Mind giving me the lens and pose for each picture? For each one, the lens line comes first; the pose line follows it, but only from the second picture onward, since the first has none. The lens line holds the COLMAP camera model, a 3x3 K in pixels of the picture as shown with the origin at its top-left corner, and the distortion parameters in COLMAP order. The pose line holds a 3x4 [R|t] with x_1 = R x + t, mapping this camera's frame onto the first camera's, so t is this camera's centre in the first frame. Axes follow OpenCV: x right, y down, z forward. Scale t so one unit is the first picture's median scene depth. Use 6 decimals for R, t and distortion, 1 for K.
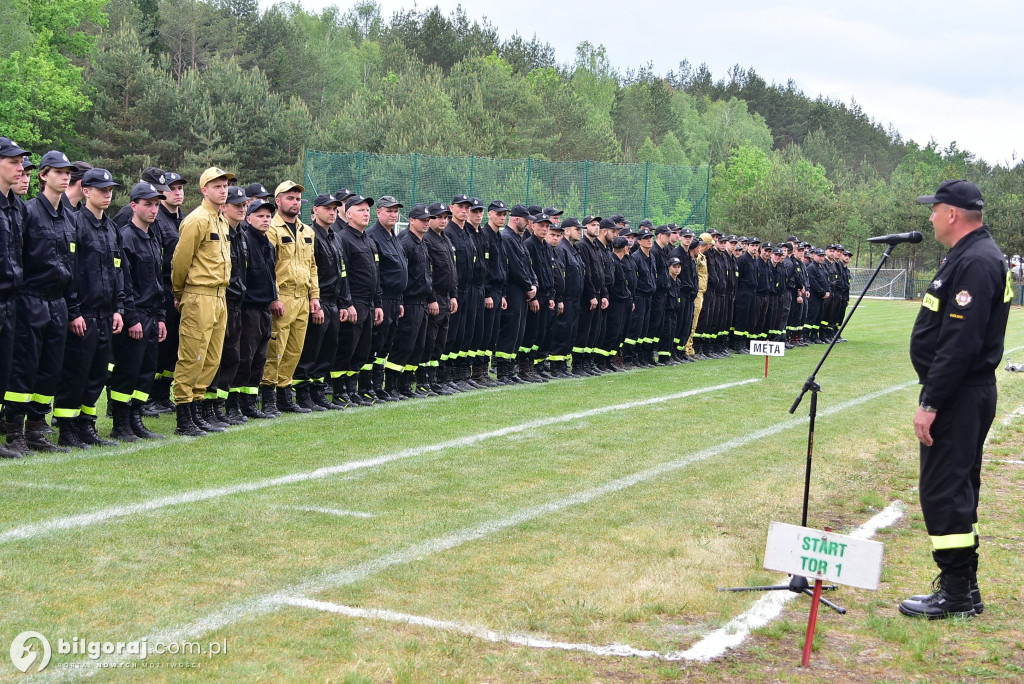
lens RADIAL K [[3604.9, 0, 476.4], [0, 3604.9, 341.8], [0, 0, 1]] dist [0.204251, -0.800735]
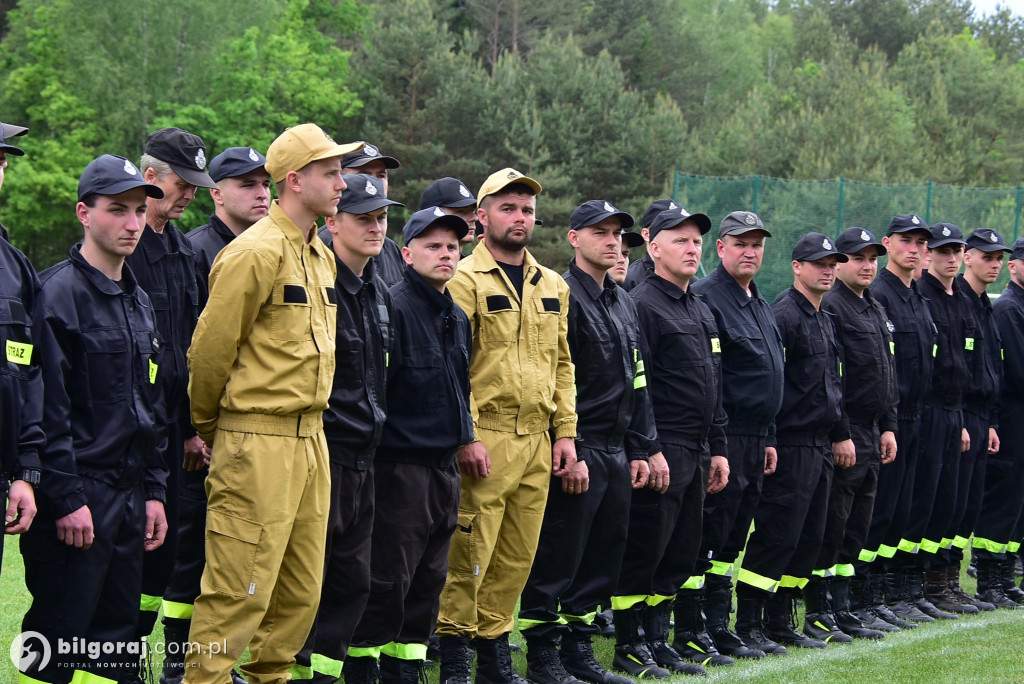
lens RADIAL K [[3604.9, 0, 476.4], [0, 3604.9, 341.8], [0, 0, 1]] dist [0.204251, -0.800735]
pose [[0.992116, 0.012850, -0.124662, -0.000940], [-0.015357, 0.999698, -0.019174, -0.013856], [0.124378, 0.020938, 0.992014, 0.517941]]
